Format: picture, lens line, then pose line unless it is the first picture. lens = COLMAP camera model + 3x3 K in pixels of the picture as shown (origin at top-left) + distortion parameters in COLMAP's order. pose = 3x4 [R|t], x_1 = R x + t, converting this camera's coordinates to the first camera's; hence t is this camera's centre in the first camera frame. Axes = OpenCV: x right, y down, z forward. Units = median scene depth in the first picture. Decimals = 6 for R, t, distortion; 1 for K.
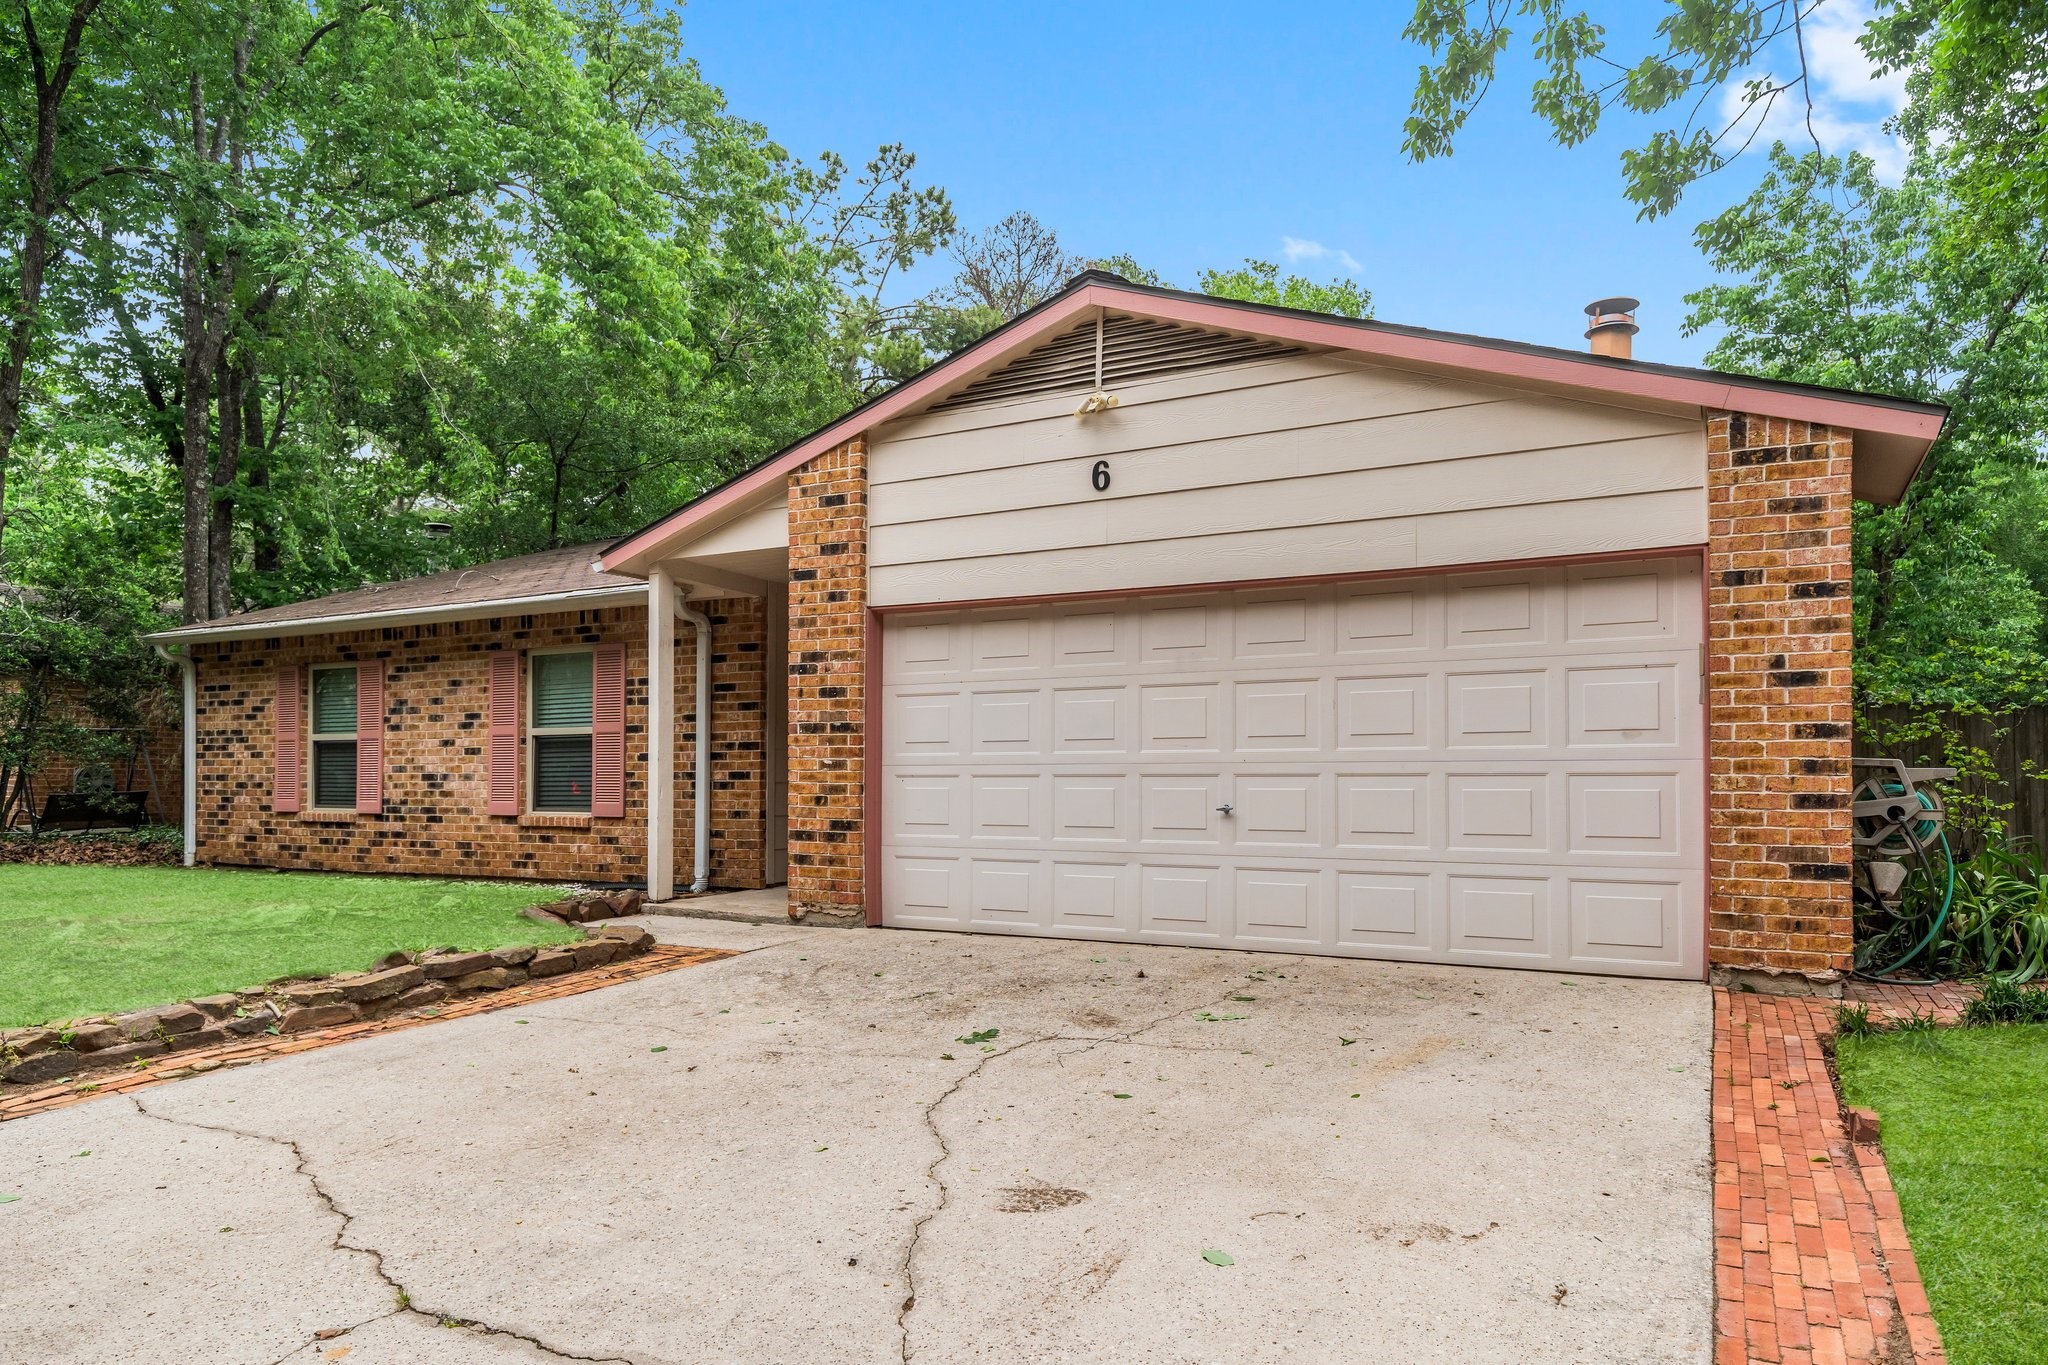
lens RADIAL K [[1304.1, 0, 1012.6], [0, 1304.1, 762.6], [0, 0, 1]] dist [0.028254, -0.012317]
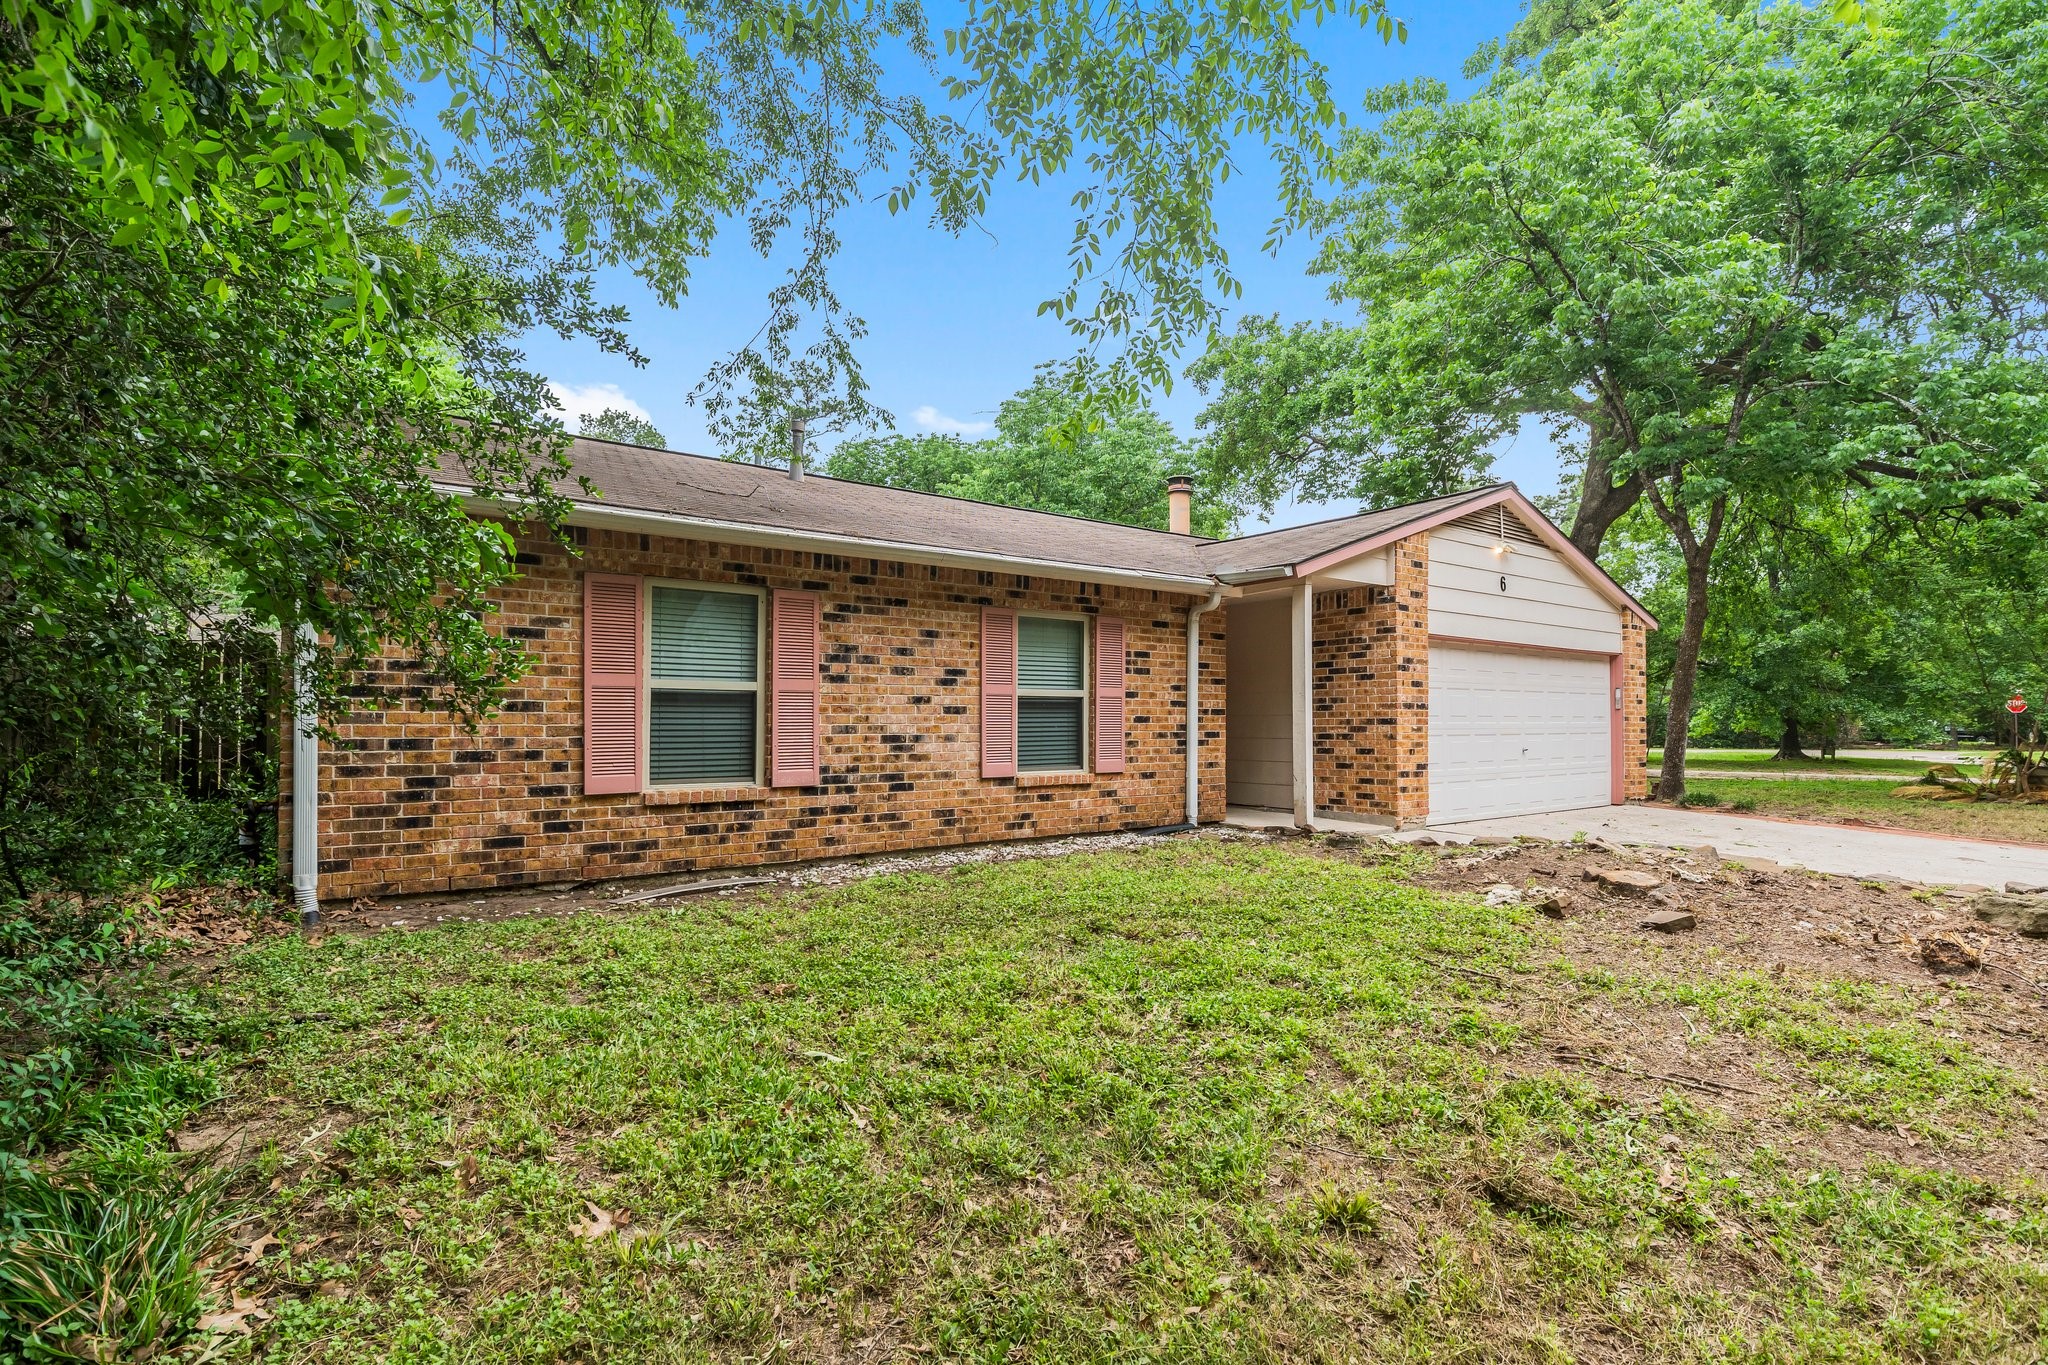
lens RADIAL K [[952.7, 0, 1012.9], [0, 952.7, 712.4], [0, 0, 1]] dist [0.017234, -0.000466]
pose [[0.421412, 0.007389, 0.906839, -1.144512], [-0.015707, 0.999876, -0.000848, -0.008241], [-0.906733, -0.013886, 0.421476, 0.774410]]
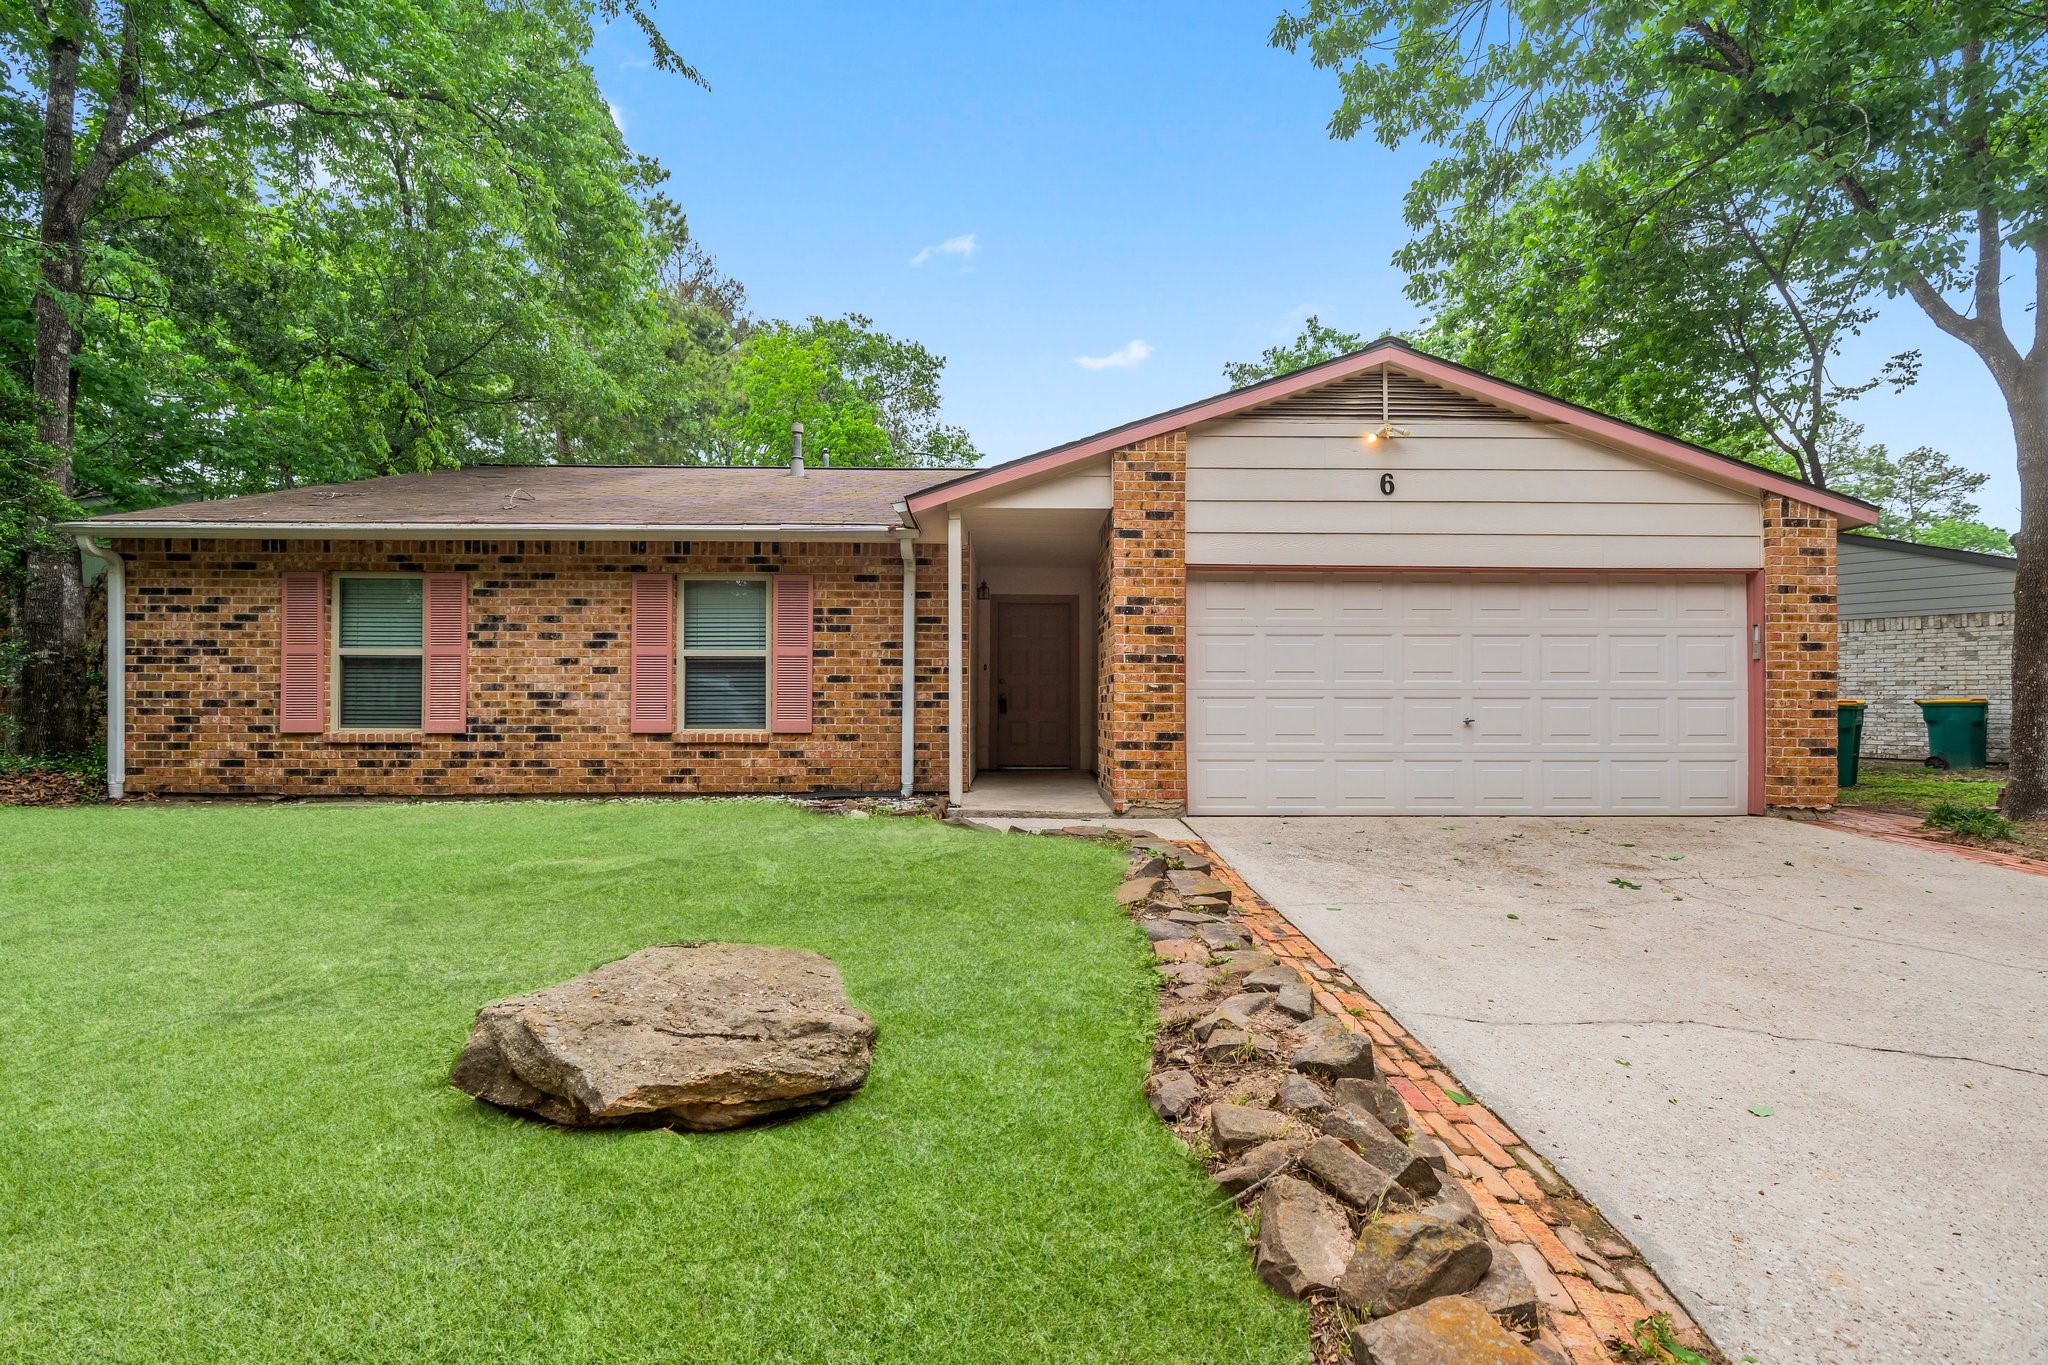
lens RADIAL K [[947.8, 0, 1032.6], [0, 947.8, 695.2], [0, 0, 1]] dist [0.017981, -0.012594]
pose [[0.863885, 0.004909, 0.503665, -0.566193], [-0.009609, 0.999931, 0.006735, 0.002807], [-0.503597, -0.010658, 0.863873, 0.224762]]
